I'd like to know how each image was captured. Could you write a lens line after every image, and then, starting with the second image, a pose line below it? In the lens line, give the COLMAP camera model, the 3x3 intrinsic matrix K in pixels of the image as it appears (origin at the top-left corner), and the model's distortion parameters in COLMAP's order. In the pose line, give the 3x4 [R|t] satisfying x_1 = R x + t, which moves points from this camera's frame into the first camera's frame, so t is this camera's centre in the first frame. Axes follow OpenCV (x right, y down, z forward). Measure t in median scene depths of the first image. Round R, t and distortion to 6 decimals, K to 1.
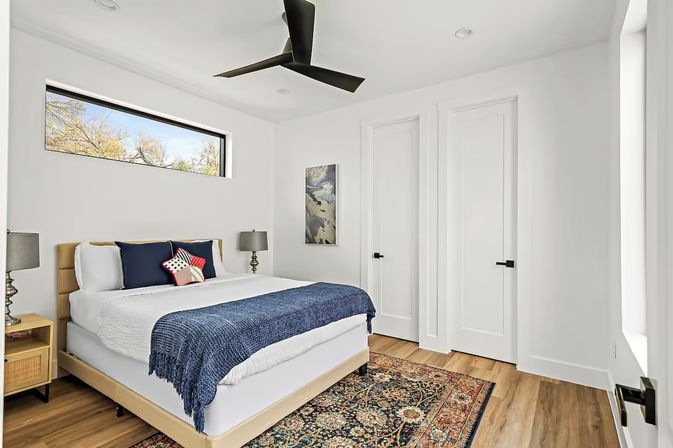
lens RADIAL K [[323.9, 0, 335.8], [0, 323.9, 225.4], [0, 0, 1]] dist [-0.000540, -0.000020]
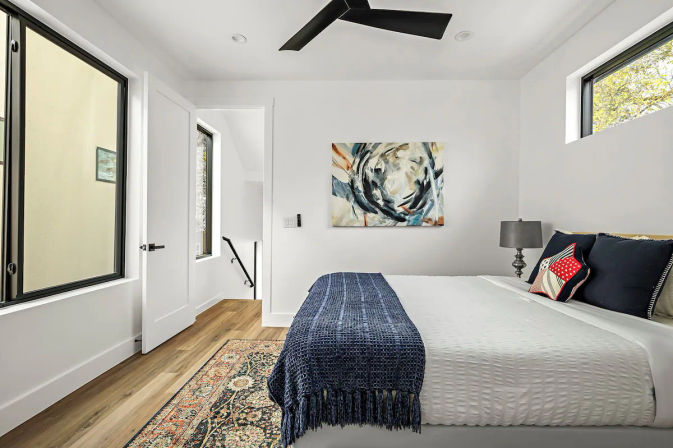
lens RADIAL K [[323.9, 0, 335.8], [0, 323.9, 225.4], [0, 0, 1]] dist [-0.000540, -0.000020]
pose [[-0.842570, -0.011139, -0.538472, 0.388788], [-0.006761, 0.999926, -0.010106, 0.080545], [0.538544, -0.004875, -0.842583, 1.954422]]
